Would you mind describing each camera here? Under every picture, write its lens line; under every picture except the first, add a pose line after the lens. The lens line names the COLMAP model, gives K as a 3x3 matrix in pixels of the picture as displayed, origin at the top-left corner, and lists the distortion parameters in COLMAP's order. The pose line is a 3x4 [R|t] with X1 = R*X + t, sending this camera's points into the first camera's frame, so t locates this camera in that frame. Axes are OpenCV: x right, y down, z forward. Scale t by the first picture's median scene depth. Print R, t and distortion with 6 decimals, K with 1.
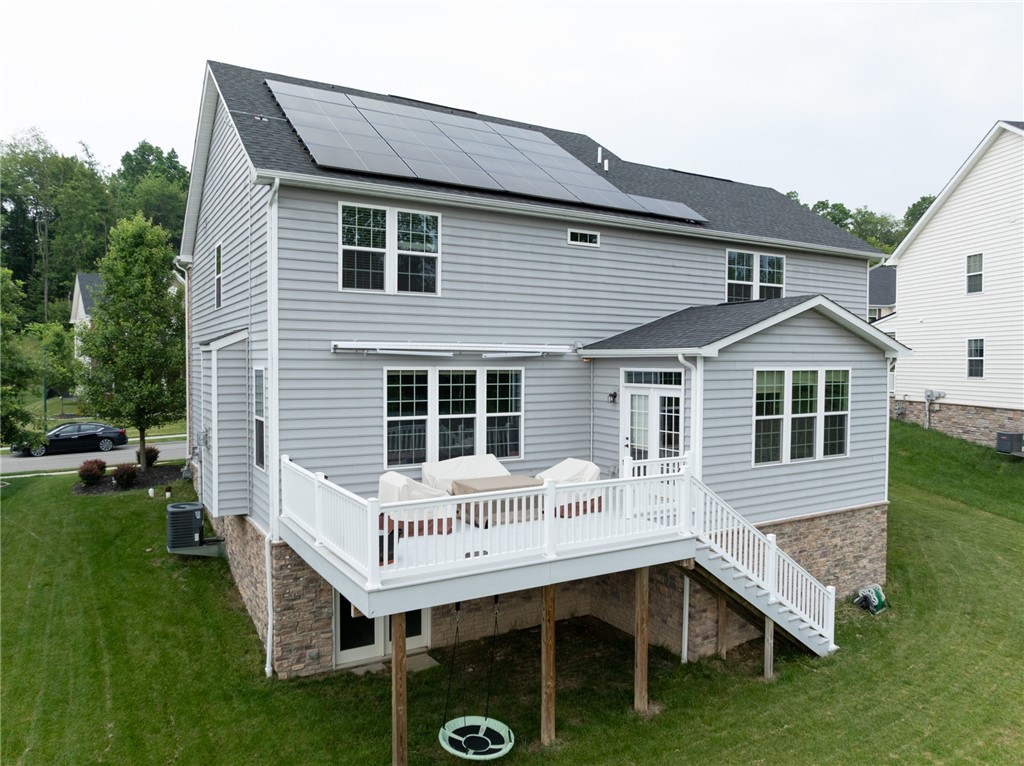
lens RADIAL K [[717.9, 0, 512.0], [0, 717.9, 383.0], [0, 0, 1]] dist [-0.029025, -0.008806]
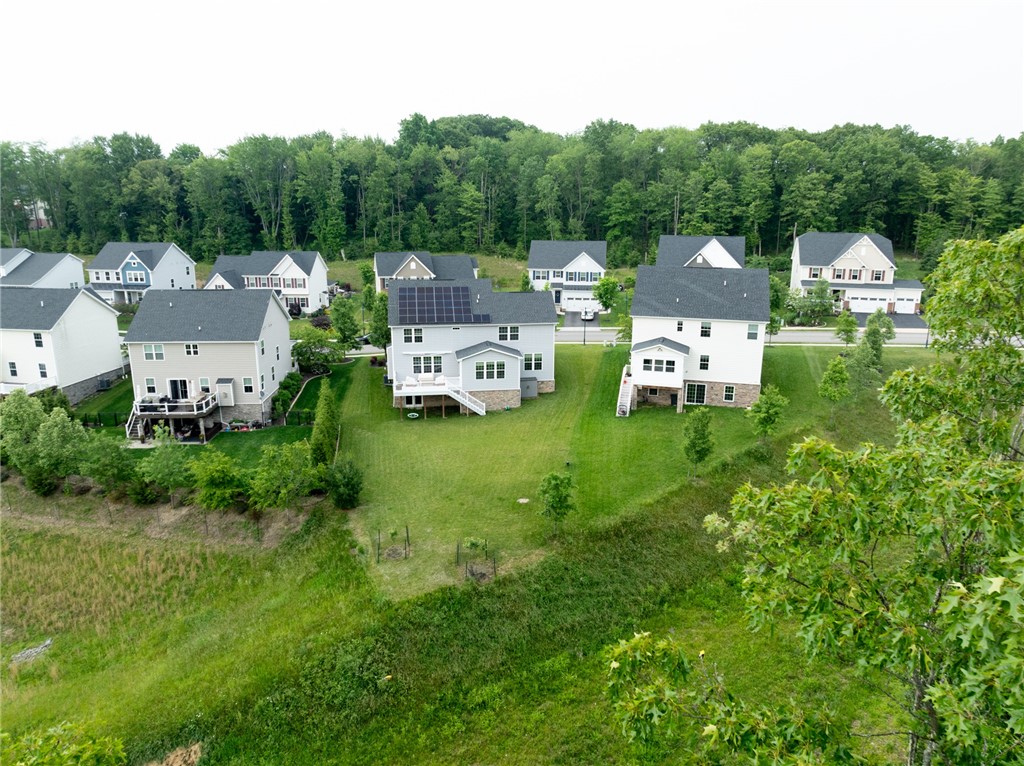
lens RADIAL K [[717.9, 0, 512.0], [0, 717.9, 383.0], [0, 0, 1]] dist [-0.029025, -0.008806]
pose [[0.922783, 0.098590, -0.372493, 2.517158], [-0.011241, 0.973189, 0.229731, -1.060587], [0.385155, -0.207805, 0.899151, -3.592629]]
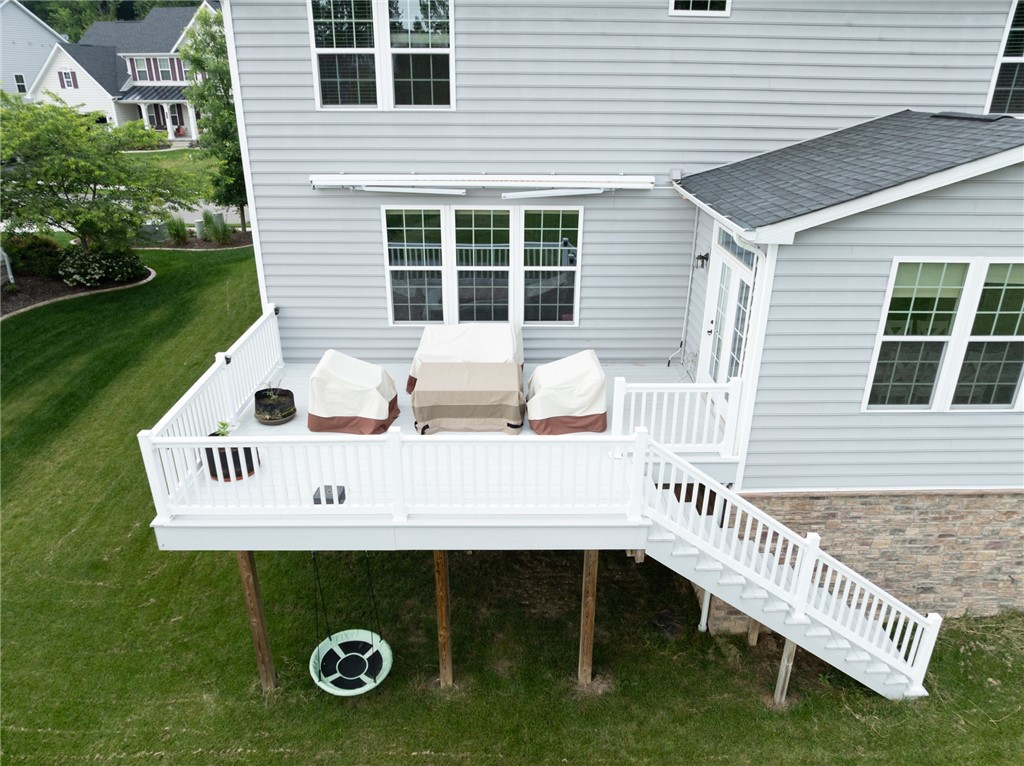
lens RADIAL K [[717.9, 0, 512.0], [0, 717.9, 383.0], [0, 0, 1]] dist [-0.029025, -0.008806]
pose [[0.866385, 0.198893, -0.458059, 0.347050], [-0.018010, 0.929111, 0.369362, -0.131881], [0.499051, -0.311760, 0.808550, 0.337181]]
